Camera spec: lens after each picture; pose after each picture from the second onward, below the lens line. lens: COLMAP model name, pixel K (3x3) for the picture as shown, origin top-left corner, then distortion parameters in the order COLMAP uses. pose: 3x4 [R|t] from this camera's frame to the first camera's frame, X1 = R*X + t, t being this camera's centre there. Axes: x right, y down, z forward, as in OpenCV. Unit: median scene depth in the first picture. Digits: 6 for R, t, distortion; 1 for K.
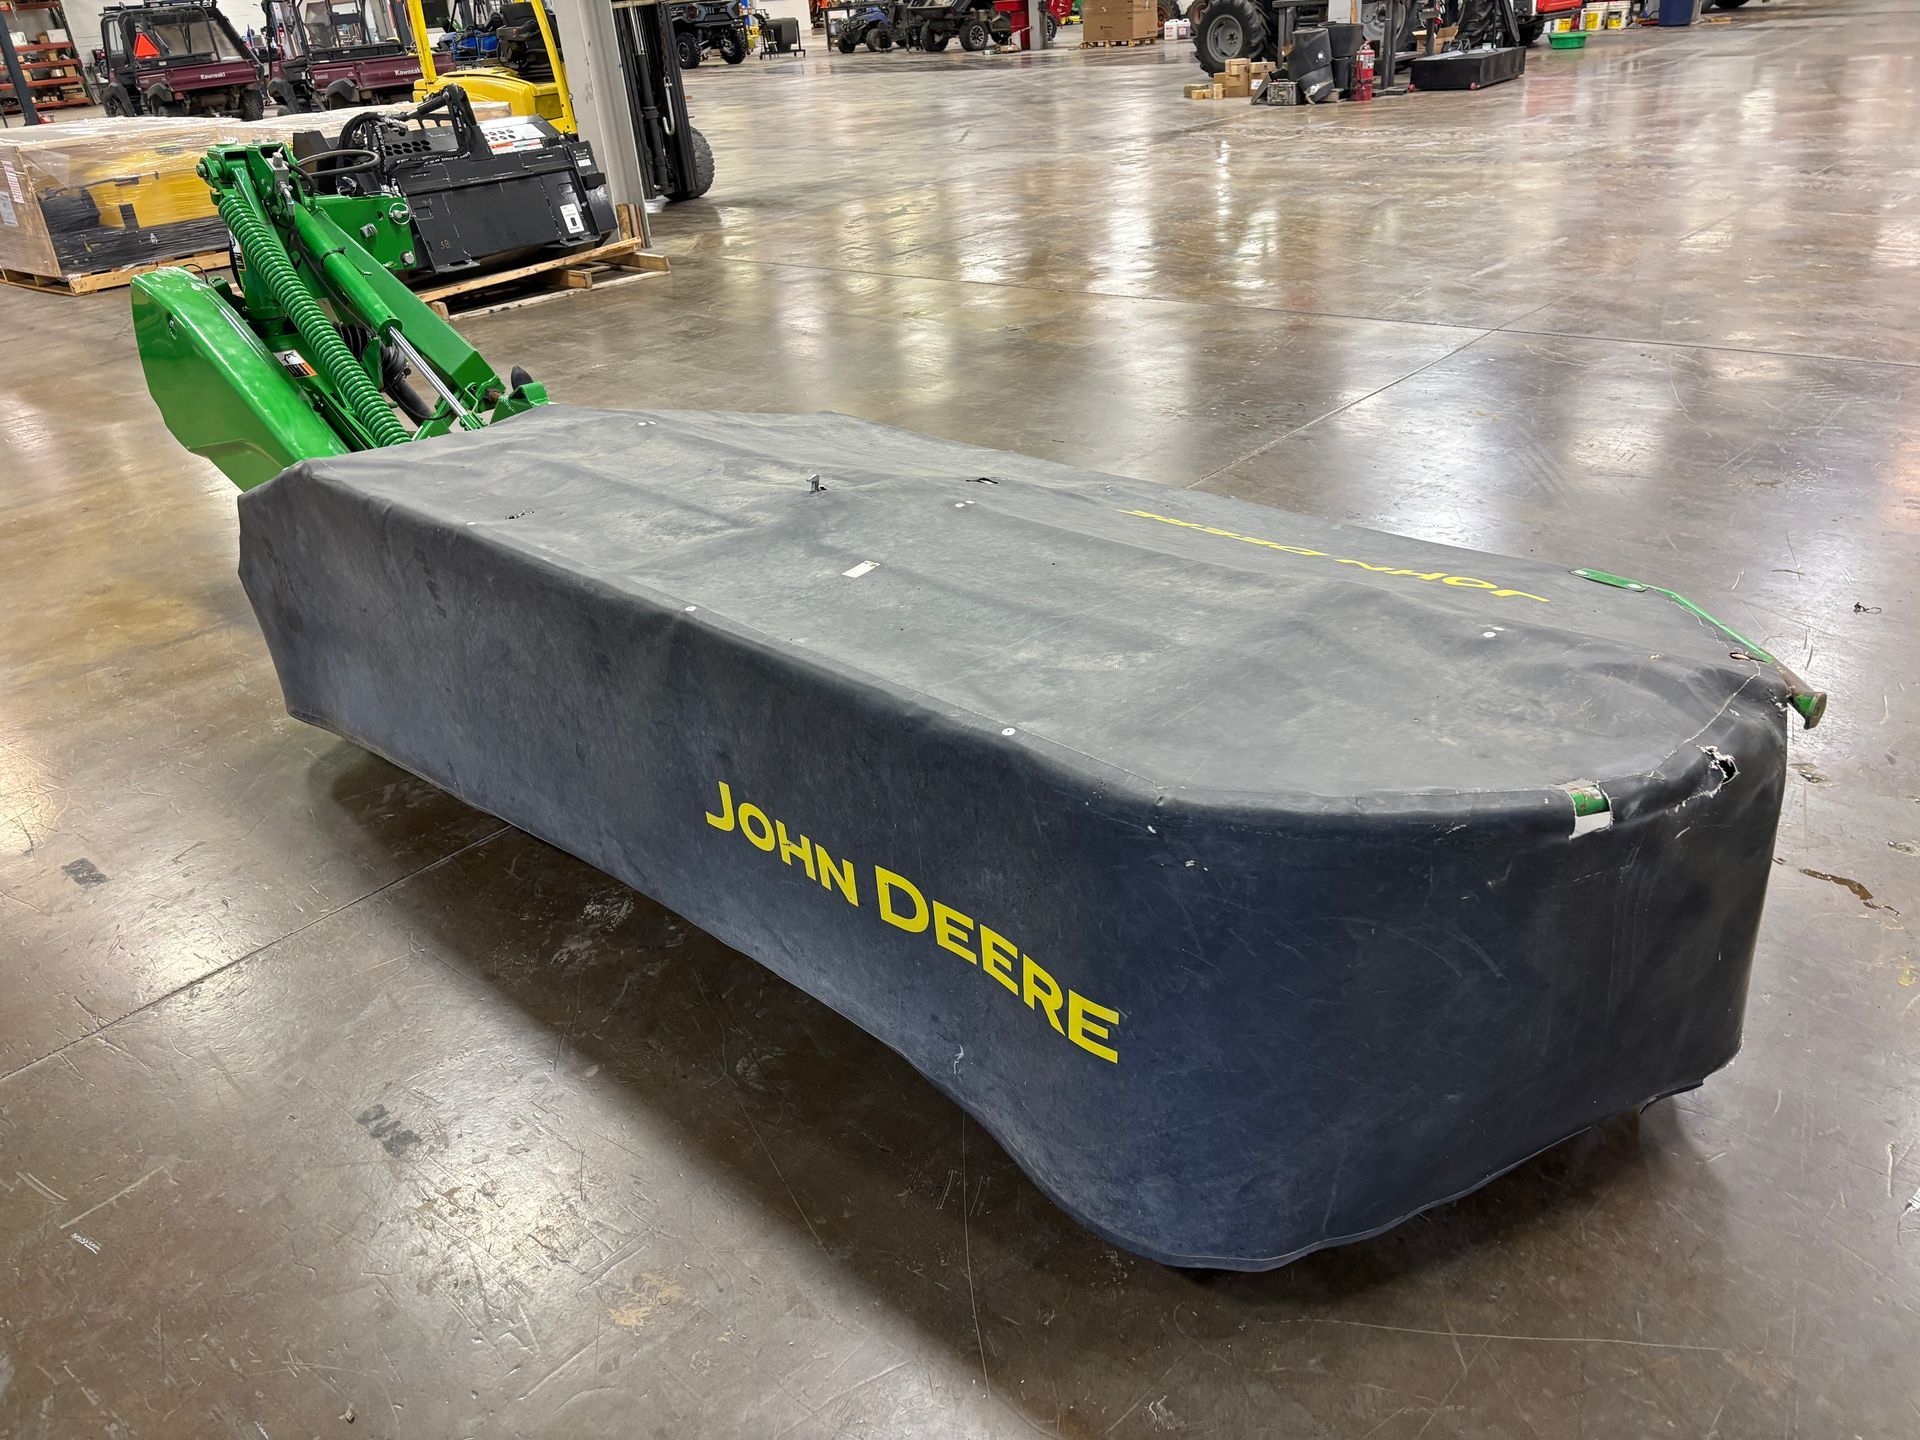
lens RADIAL K [[1431.8, 0, 967.8], [0, 1431.8, 715.0], [0, 0, 1]] dist [0.046911, -0.050192]
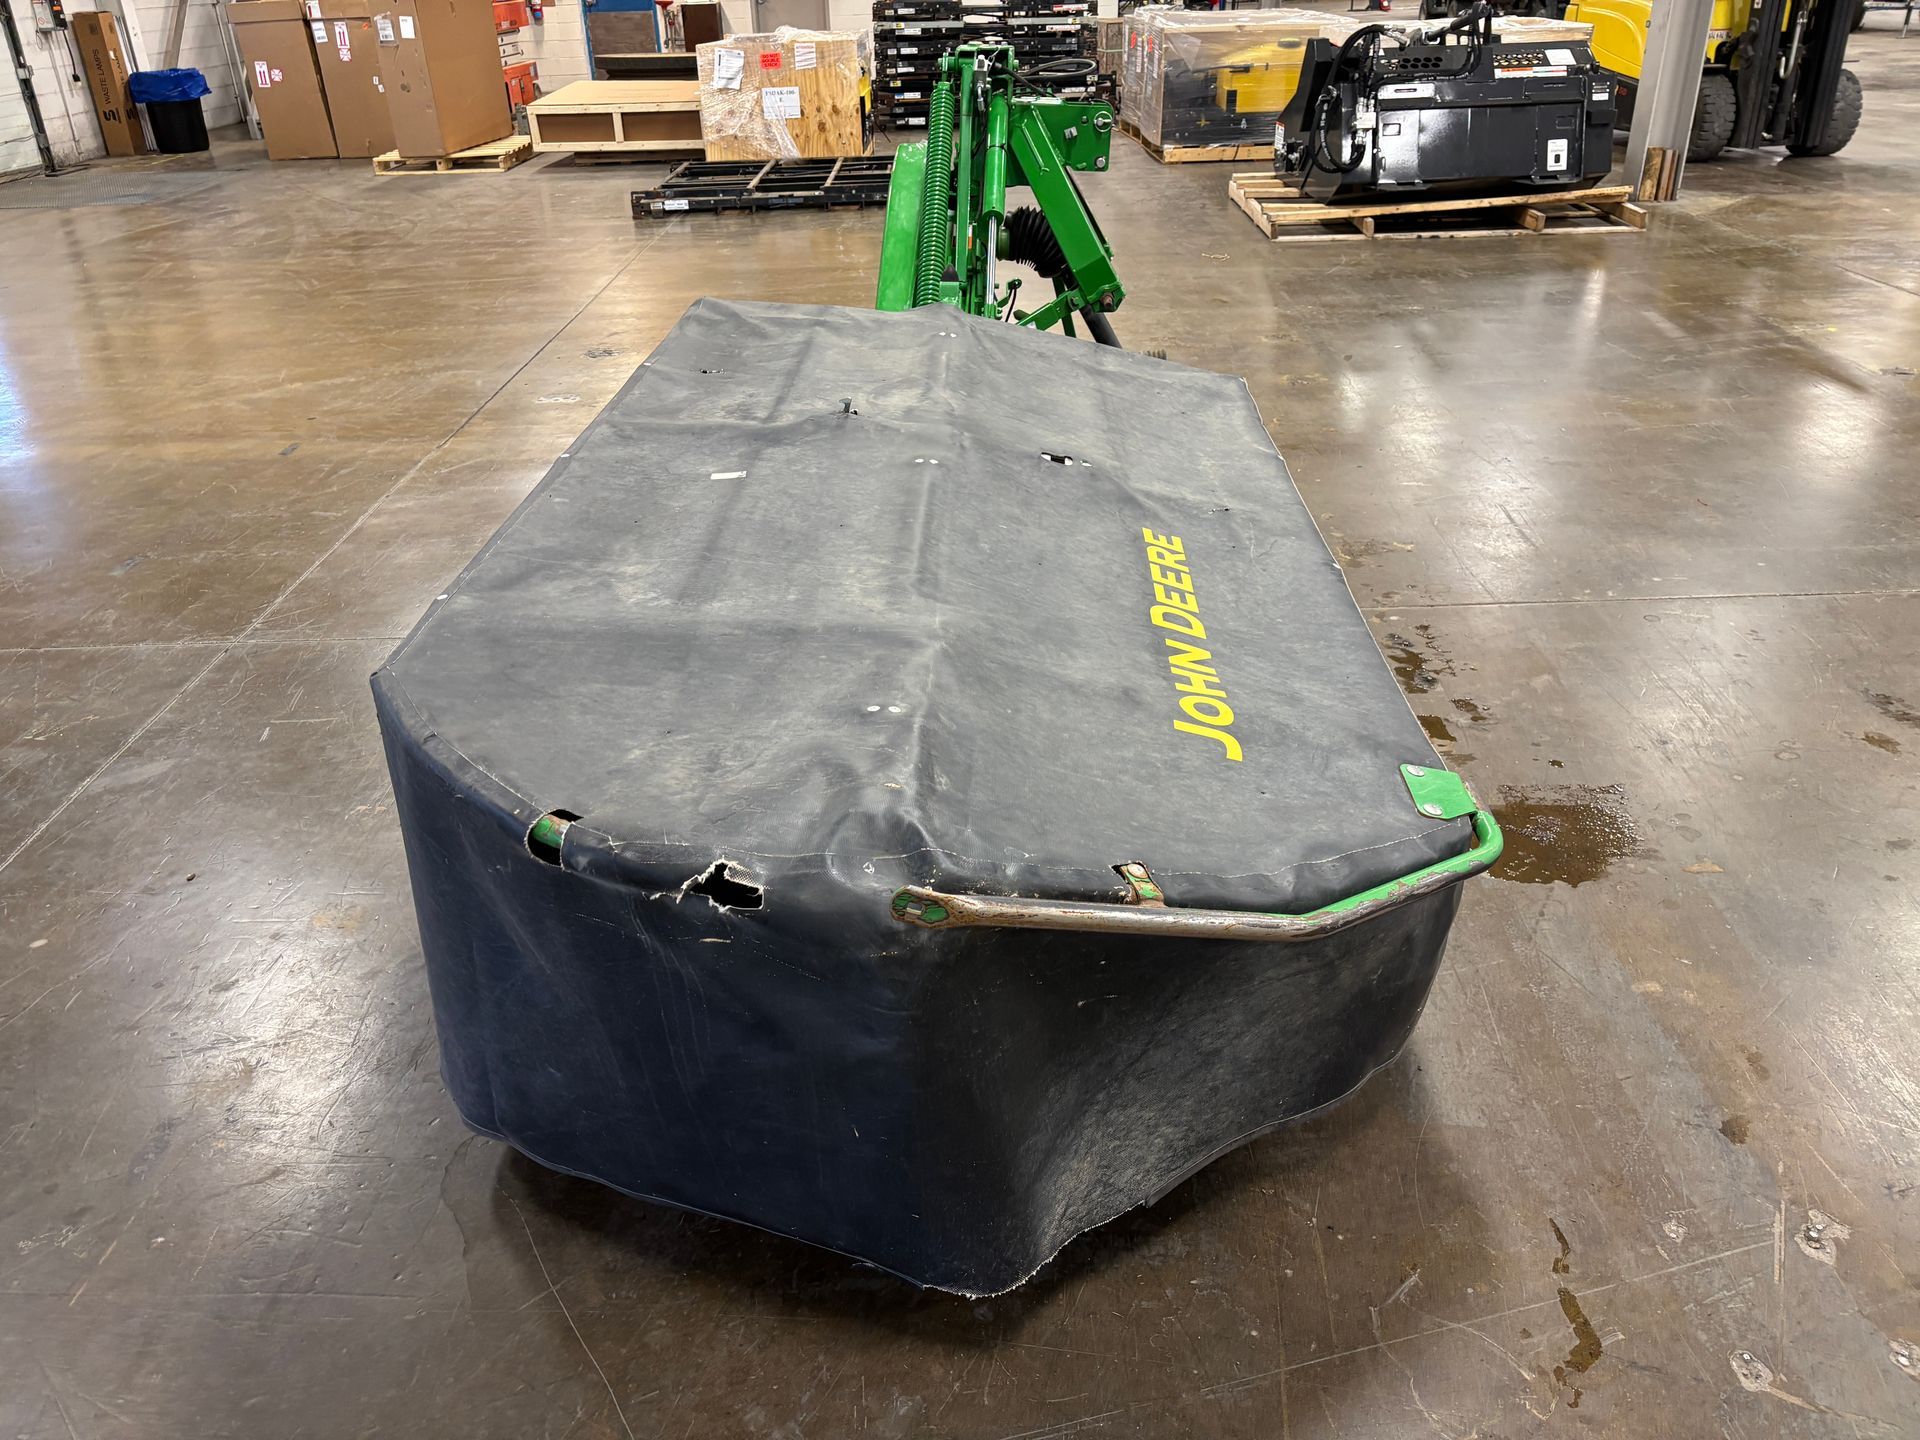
lens RADIAL K [[1459.7, 0, 958.3], [0, 1459.7, 706.3], [0, 0, 1]] dist [0.042637, -0.047860]
pose [[0.668815, 0.382878, -0.637253, 0.184432], [-0.354082, 0.917768, 0.179799, -0.044984], [0.653691, 0.105387, 0.749387, 0.061577]]
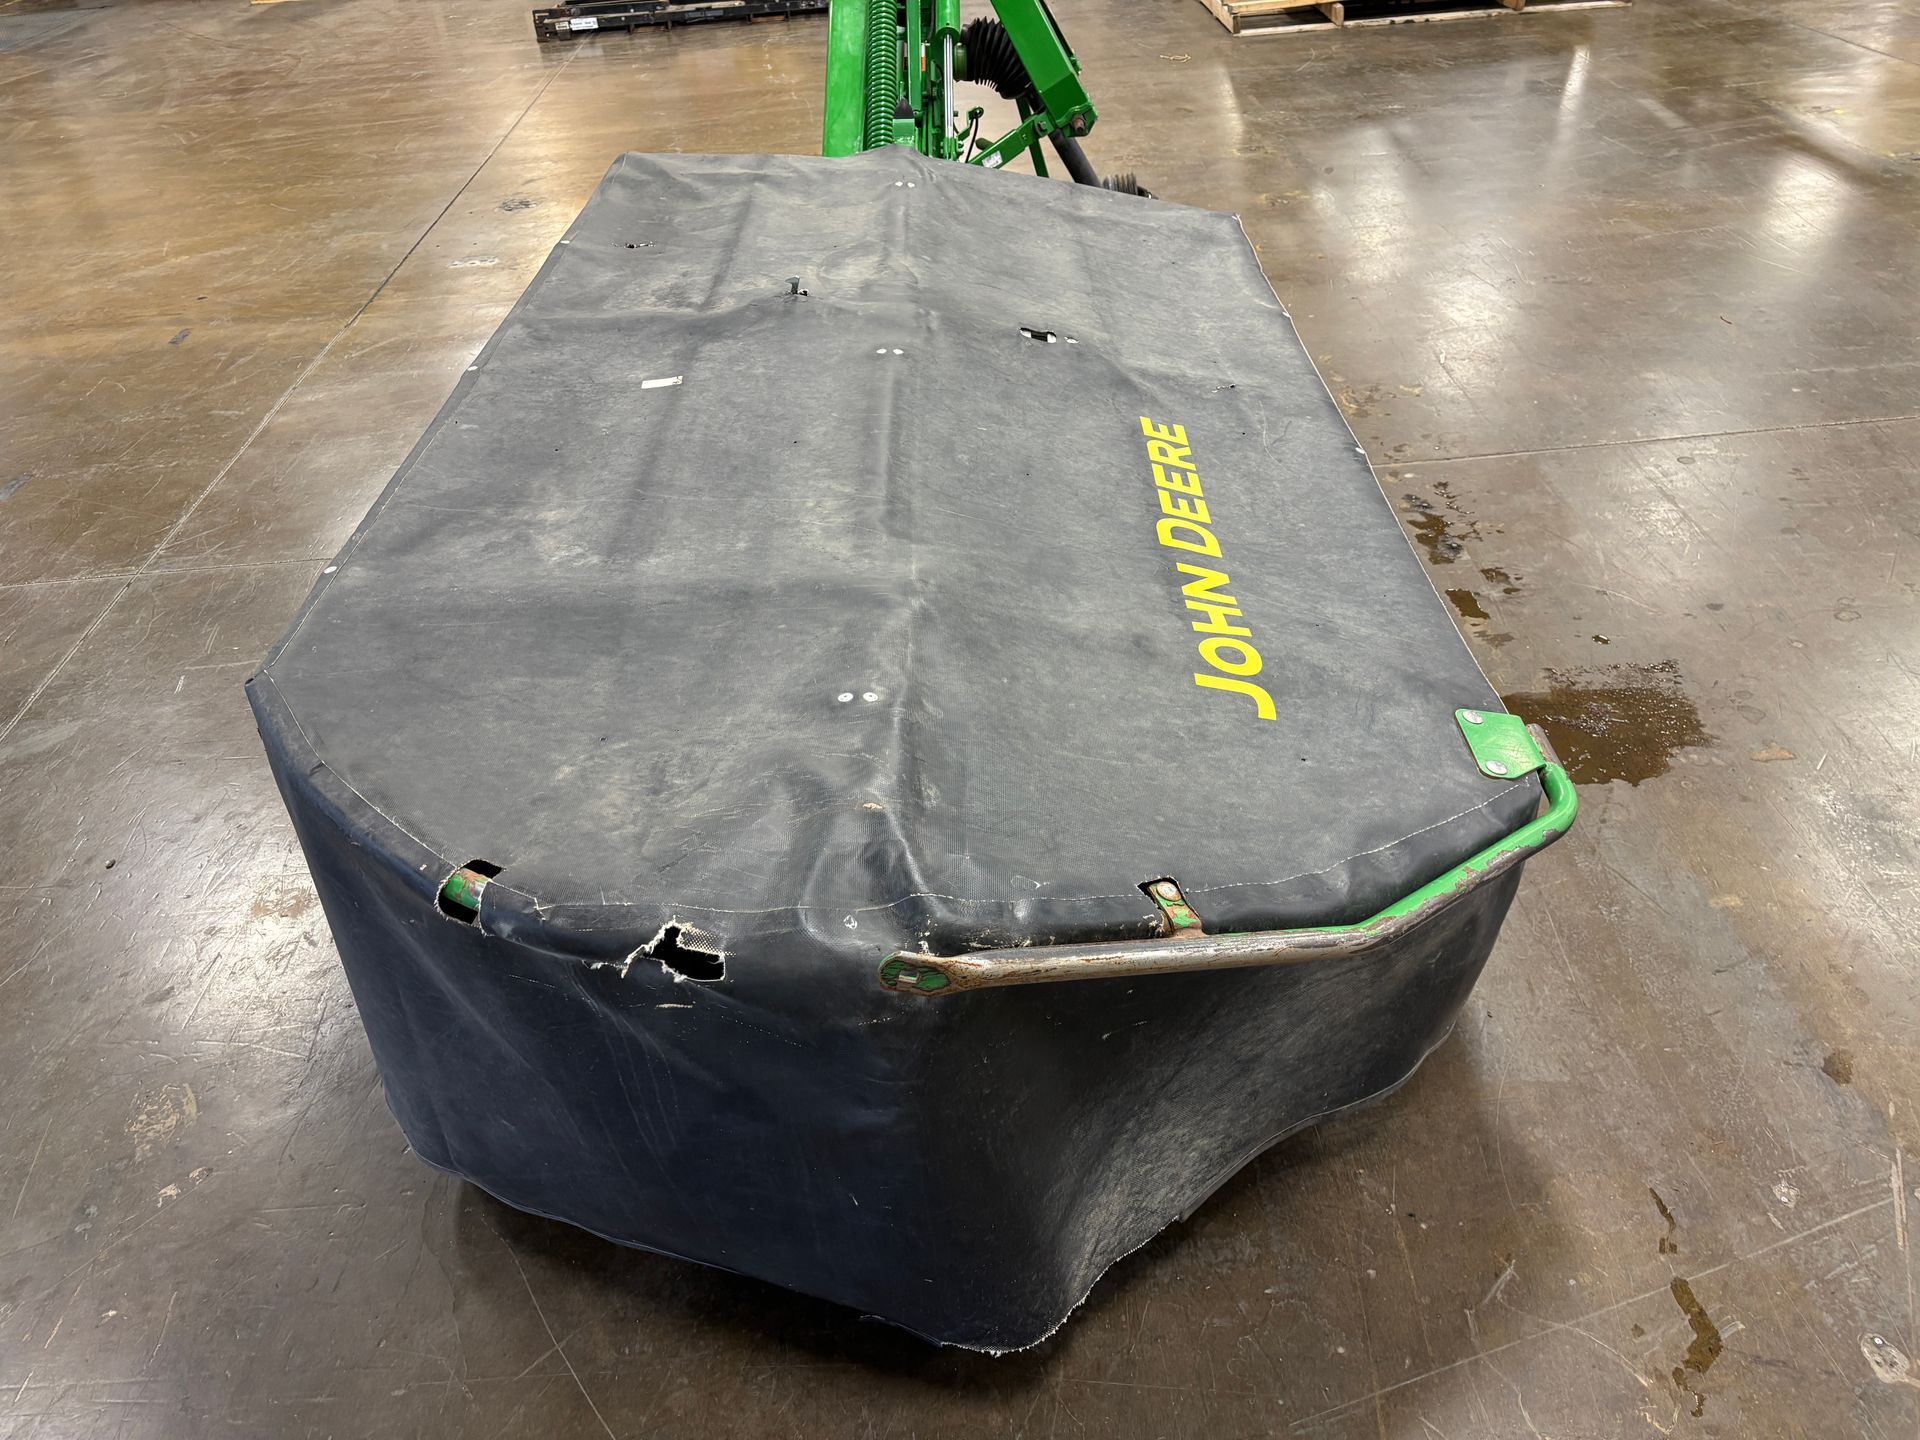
lens RADIAL K [[1459.0, 0, 960.0], [0, 1459.0, 720.0], [0, 0, 1]] dist [0.012736, -0.058480]
pose [[0.698737, 0.427552, -0.573555, 0.159364], [-0.311742, 0.903602, 0.293802, -0.054573], [0.643881, -0.026489, 0.764667, 0.081278]]
